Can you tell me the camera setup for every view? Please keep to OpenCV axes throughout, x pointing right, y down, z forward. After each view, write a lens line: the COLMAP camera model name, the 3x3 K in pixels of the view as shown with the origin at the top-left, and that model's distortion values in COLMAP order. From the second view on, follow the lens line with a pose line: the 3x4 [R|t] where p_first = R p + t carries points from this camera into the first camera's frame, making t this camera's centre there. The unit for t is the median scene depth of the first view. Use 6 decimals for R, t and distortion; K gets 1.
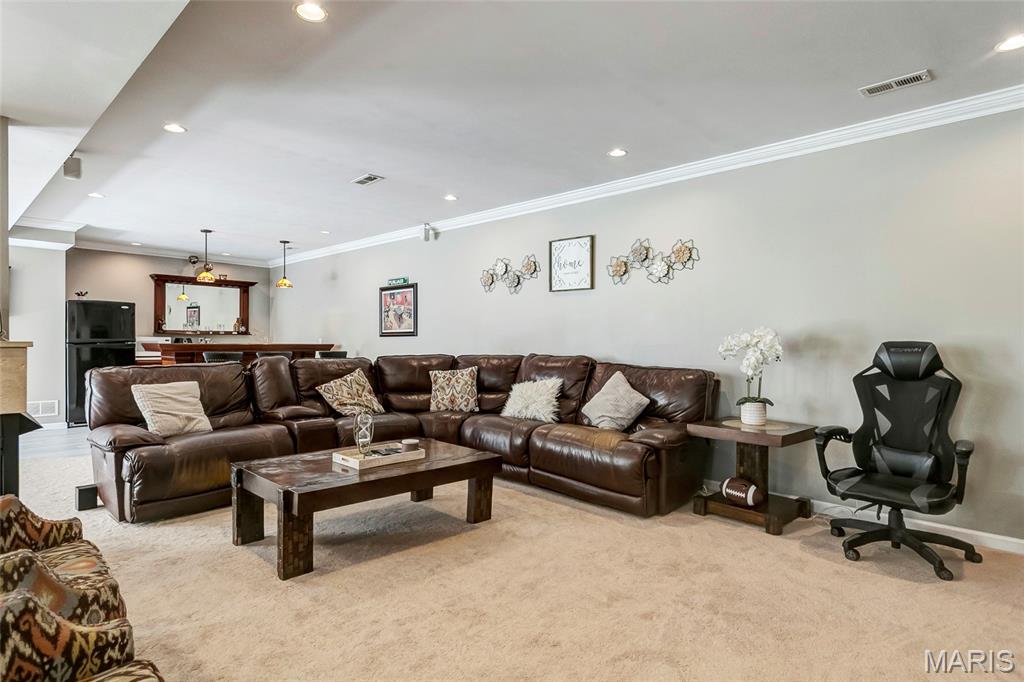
lens RADIAL K [[549.0, 0, 512.8], [0, 549.0, 344.8], [0, 0, 1]] dist [0.005156, 0.000513]
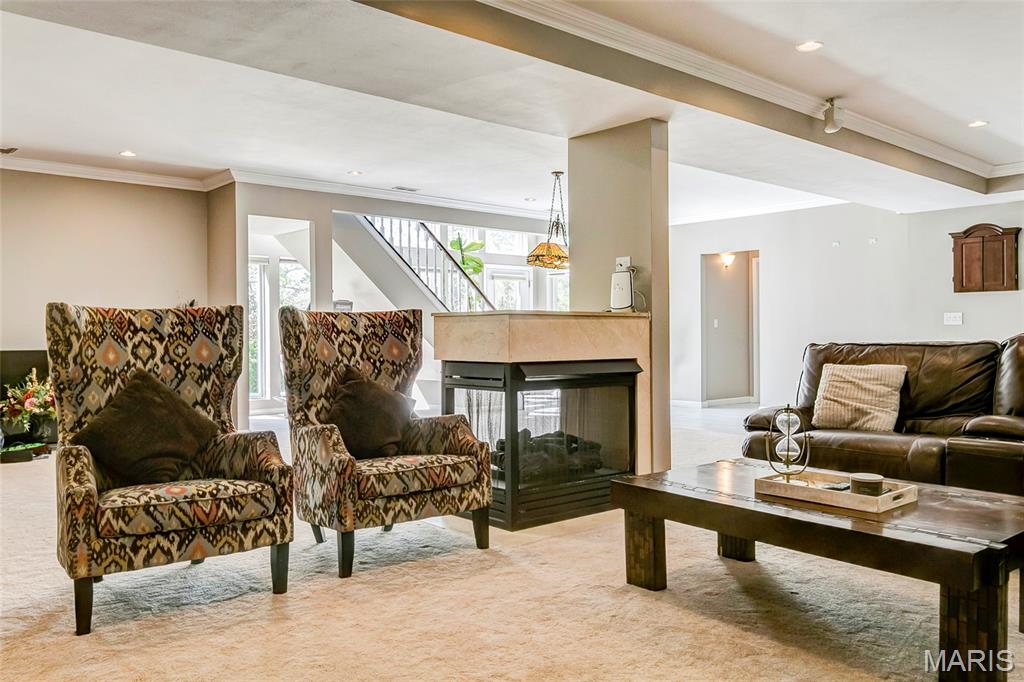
lens RADIAL K [[801.3, 0, 512.6], [0, 801.3, 336.7], [0, 0, 1]] dist [0.004900, 0.001333]
pose [[-0.080621, 0.002525, -0.996742, 0.753629], [-0.001193, 0.999996, 0.002630, 0.038031], [0.996744, 0.001401, -0.080618, 0.828096]]
